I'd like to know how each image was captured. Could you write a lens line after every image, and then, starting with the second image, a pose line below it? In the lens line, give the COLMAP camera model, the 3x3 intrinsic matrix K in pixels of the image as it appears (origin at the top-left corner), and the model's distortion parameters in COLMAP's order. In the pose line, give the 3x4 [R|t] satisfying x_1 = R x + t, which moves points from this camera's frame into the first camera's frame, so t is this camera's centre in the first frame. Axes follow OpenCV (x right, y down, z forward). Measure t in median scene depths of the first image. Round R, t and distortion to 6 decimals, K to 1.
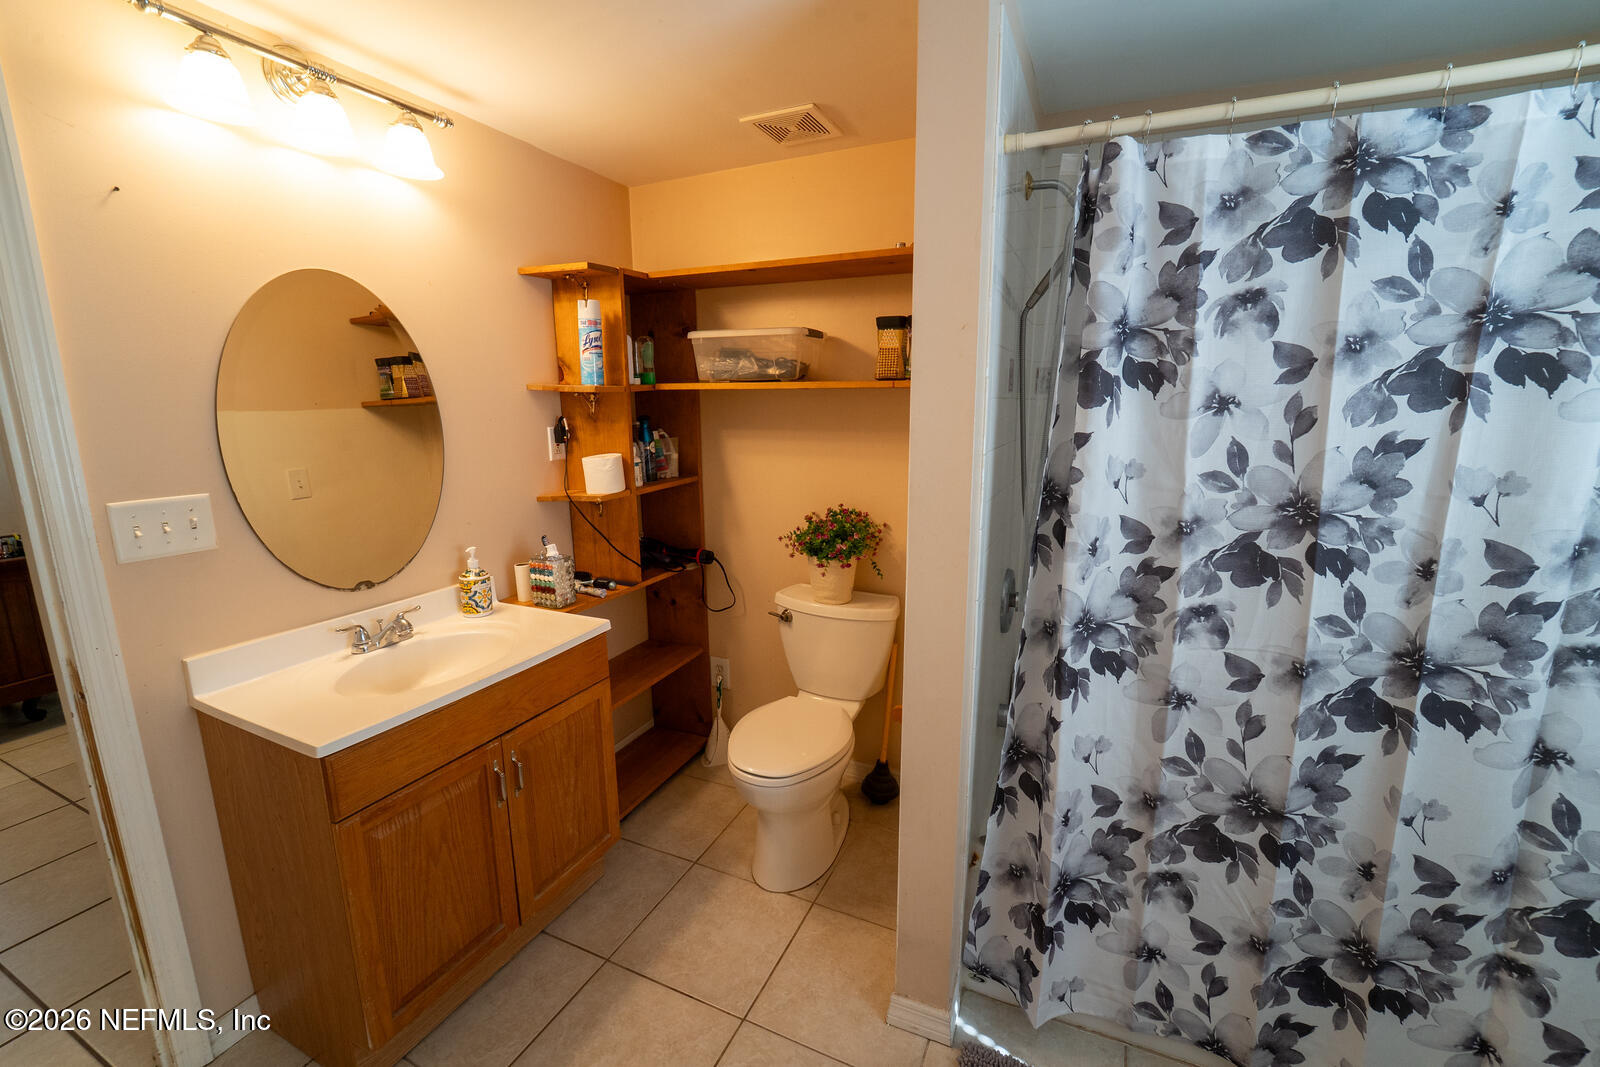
lens RADIAL K [[676.6, 0, 809.0], [0, 676.6, 531.1], [0, 0, 1]] dist [-0.019277, -0.000515]
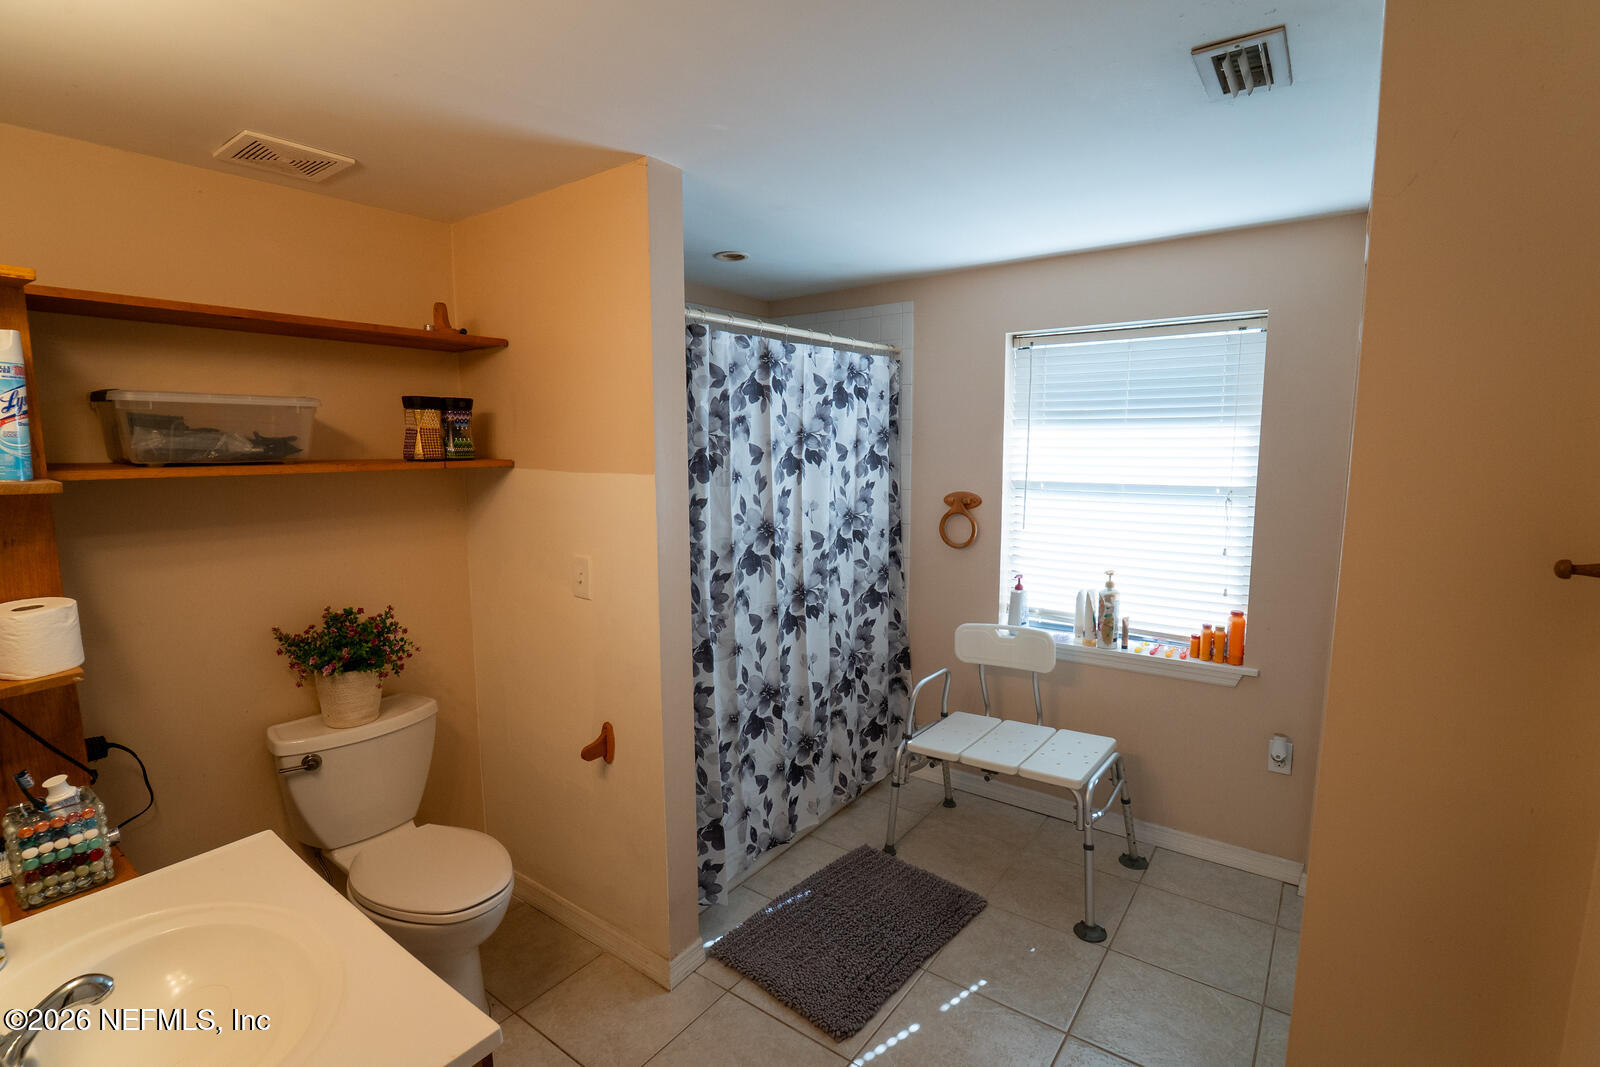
lens RADIAL K [[732.7, 0, 800.0], [0, 732.7, 533.5], [0, 0, 1]] dist [-0.002201, -0.000315]
pose [[0.201417, -0.117700, 0.972408, -1.314352], [0.192803, 0.978096, 0.078453, -0.166671], [-0.960343, 0.171682, 0.219699, 0.444098]]
